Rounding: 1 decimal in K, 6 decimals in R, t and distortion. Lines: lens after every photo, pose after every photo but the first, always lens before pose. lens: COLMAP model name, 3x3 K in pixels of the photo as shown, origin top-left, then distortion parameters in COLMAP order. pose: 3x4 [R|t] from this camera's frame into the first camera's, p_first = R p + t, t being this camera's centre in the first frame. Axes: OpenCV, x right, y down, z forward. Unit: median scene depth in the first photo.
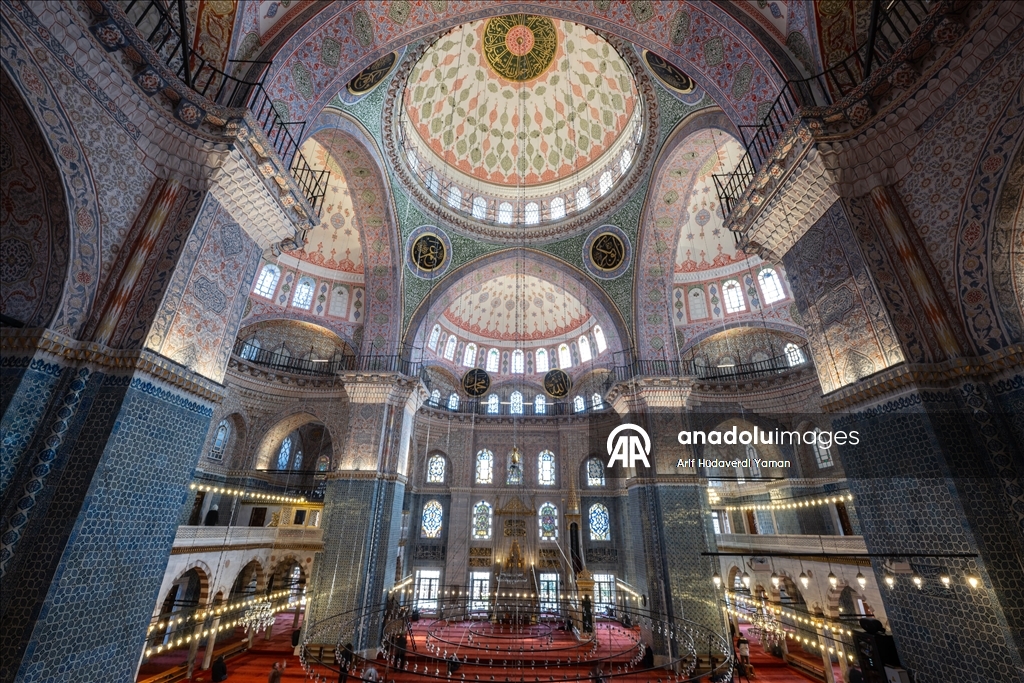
lens RADIAL K [[412.5, 0, 509.3], [0, 412.5, 340.3], [0, 0, 1]] dist [-0.026099, 0.001400]
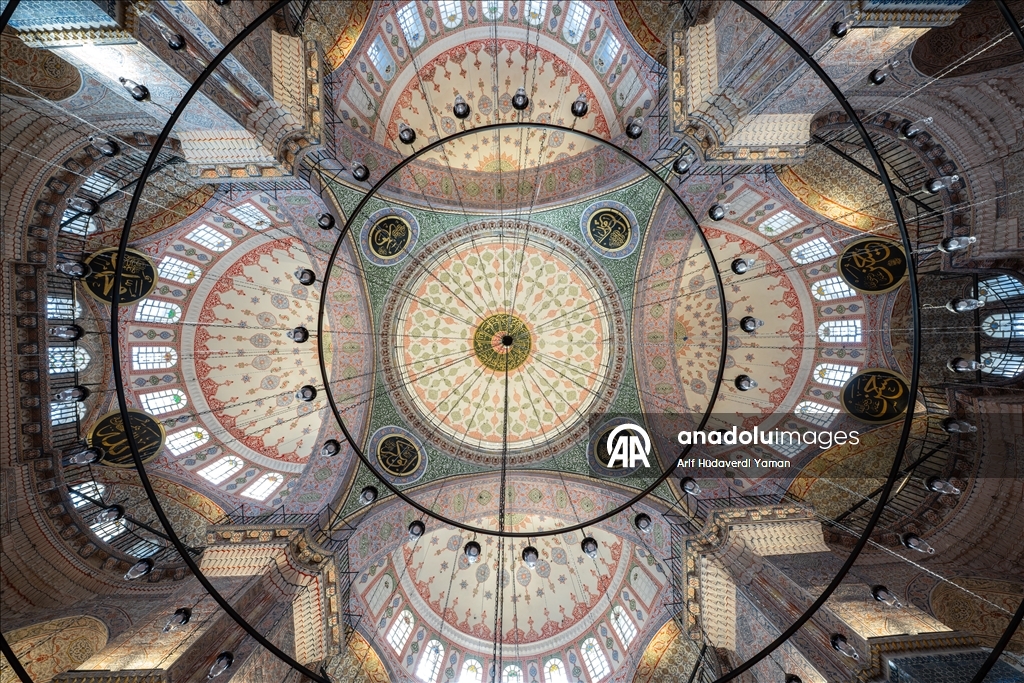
lens RADIAL K [[412.5, 0, 511.0], [0, 412.5, 344.9], [0, 0, 1]] dist [-0.026099, 0.001400]
pose [[0.024029, 0.999400, 0.024941, 0.002112], [-0.396744, 0.032433, -0.917356, 0.420008], [-0.917615, 0.012148, 0.397286, 0.435243]]
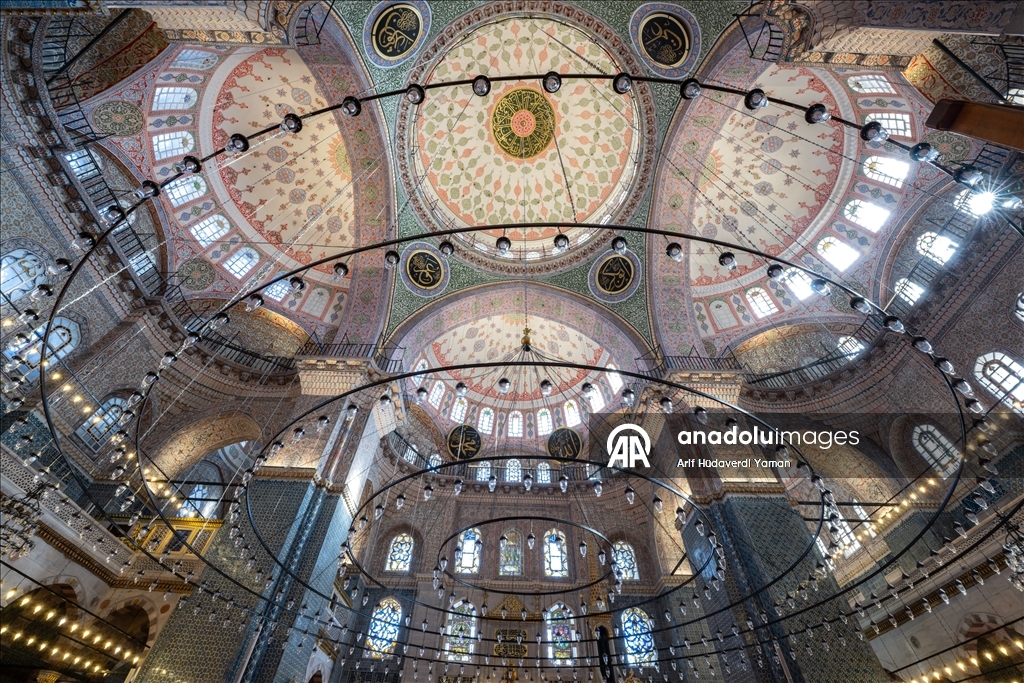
lens RADIAL K [[412.5, 0, 509.2], [0, 412.5, 337.5], [0, 0, 1]] dist [-0.026099, 0.001400]
pose [[0.999331, 0.031523, 0.018526, -0.016039], [-0.019851, 0.893250, -0.449123, 0.322481], [-0.030706, 0.448455, 0.893278, 0.214671]]
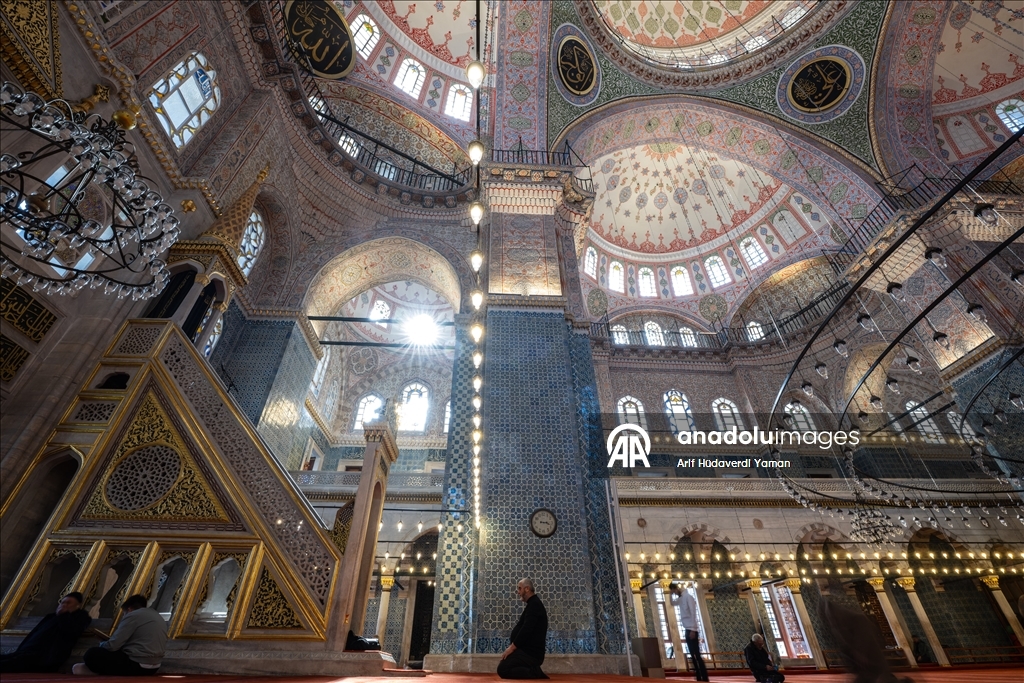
lens RADIAL K [[436.5, 0, 508.3], [0, 436.5, 343.9], [0, 0, 1]] dist [-0.021663, 0.000846]
pose [[-0.067002, 0.581404, 0.810851, -0.075930], [-0.412764, 0.723723, -0.553038, 0.557014], [-0.908370, -0.371745, 0.191492, 0.744479]]
